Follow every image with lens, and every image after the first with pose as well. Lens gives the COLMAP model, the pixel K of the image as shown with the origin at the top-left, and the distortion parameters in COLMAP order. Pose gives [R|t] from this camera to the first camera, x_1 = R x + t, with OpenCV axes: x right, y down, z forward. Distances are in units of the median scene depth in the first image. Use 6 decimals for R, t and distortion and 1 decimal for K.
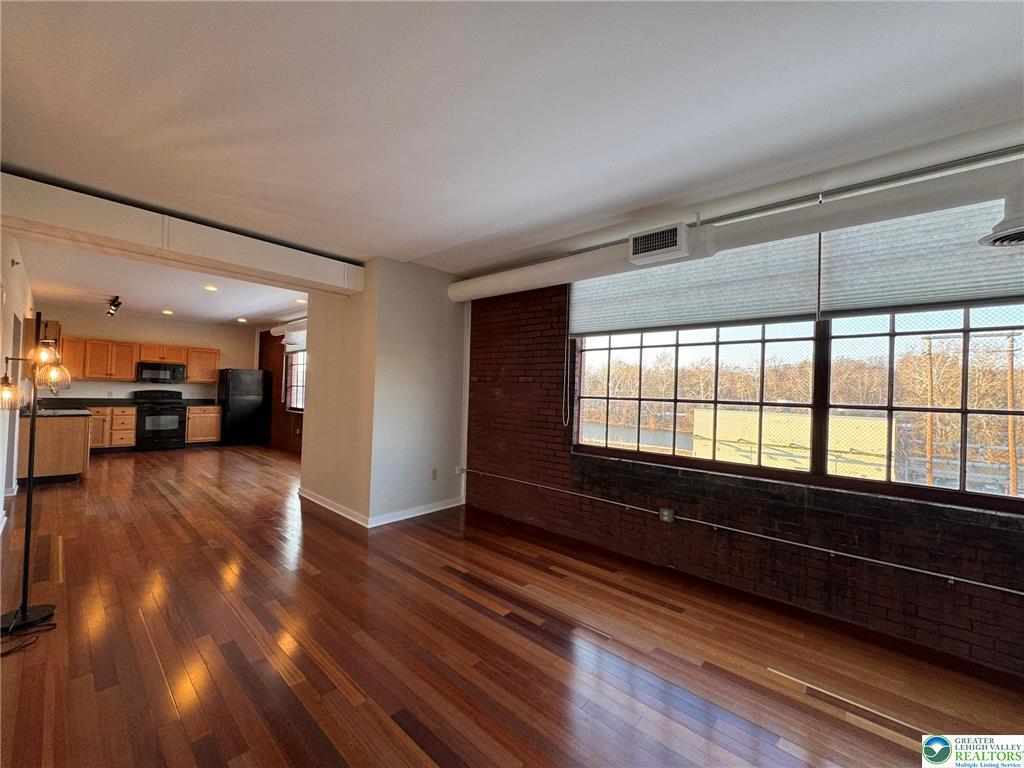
lens RADIAL K [[453.4, 0, 515.7], [0, 453.4, 382.3], [0, 0, 1]] dist [0.012041, 0.000861]
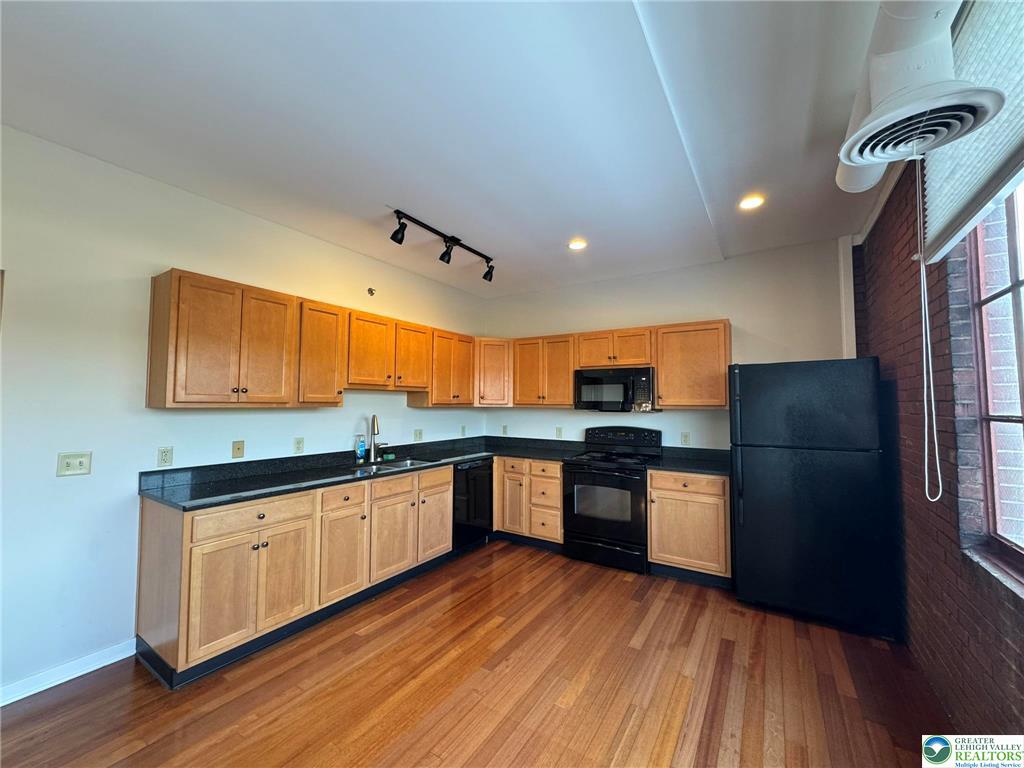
lens RADIAL K [[411.4, 0, 516.5], [0, 411.4, 385.8], [0, 0, 1]] dist [-0.000794, -0.000057]
pose [[0.205155, -0.077469, -0.975659, -0.279585], [0.026948, 0.996932, -0.073491, 0.002926], [0.978358, -0.011215, 0.206613, 0.590748]]
